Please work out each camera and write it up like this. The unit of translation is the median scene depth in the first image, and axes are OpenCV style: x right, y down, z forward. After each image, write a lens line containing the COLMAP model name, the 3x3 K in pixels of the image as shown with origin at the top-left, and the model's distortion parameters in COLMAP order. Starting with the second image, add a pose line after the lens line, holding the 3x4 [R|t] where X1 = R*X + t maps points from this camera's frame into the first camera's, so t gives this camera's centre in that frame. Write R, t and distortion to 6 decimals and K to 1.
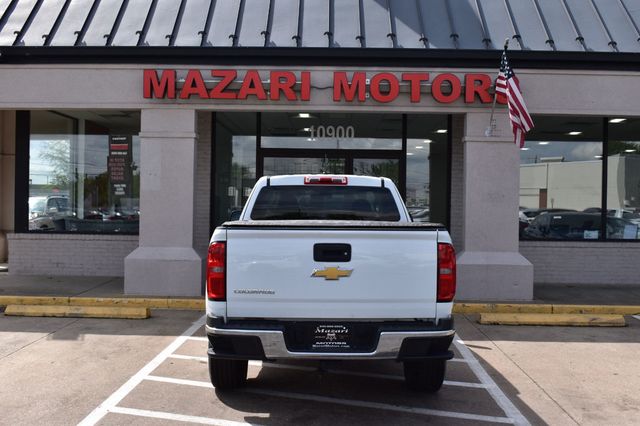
lens RADIAL K [[727.9, 0, 320.0], [0, 727.9, 213.0], [0, 0, 1]] dist [-0.062492, -0.000281]
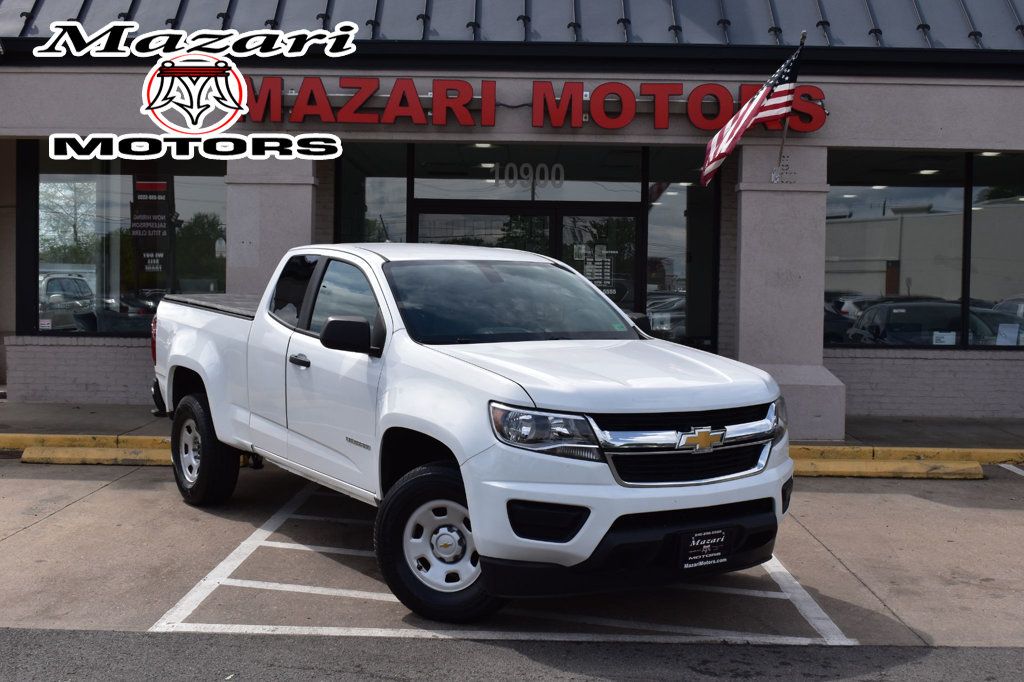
lens RADIAL K [[1308.7, 0, 512.0], [0, 1308.7, 341.0], [0, 0, 1]] dist [-0.030224, -0.010471]
pose [[0.999957, 0.000242, 0.009220, -0.009442], [-0.000511, 0.999574, 0.029168, -0.000574], [-0.009209, -0.029171, 0.999532, -0.144763]]
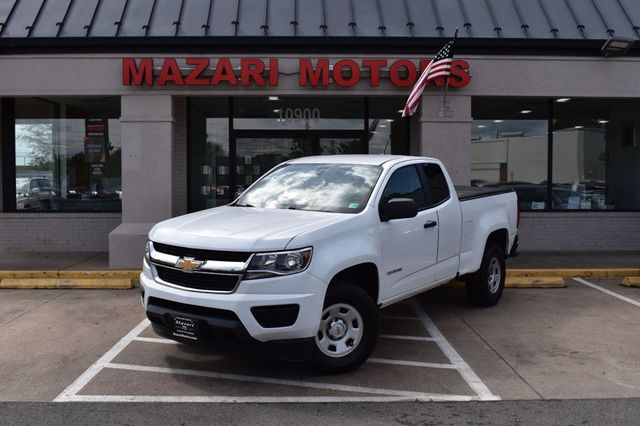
lens RADIAL K [[705.9, 0, 320.0], [0, 705.9, 213.0], [0, 0, 1]] dist [-0.056597, -0.018020]
pose [[0.999094, -0.016475, 0.039241, 0.004473], [0.015119, 0.999287, 0.034605, -0.000564], [-0.039783, -0.033980, 0.998630, -0.057698]]
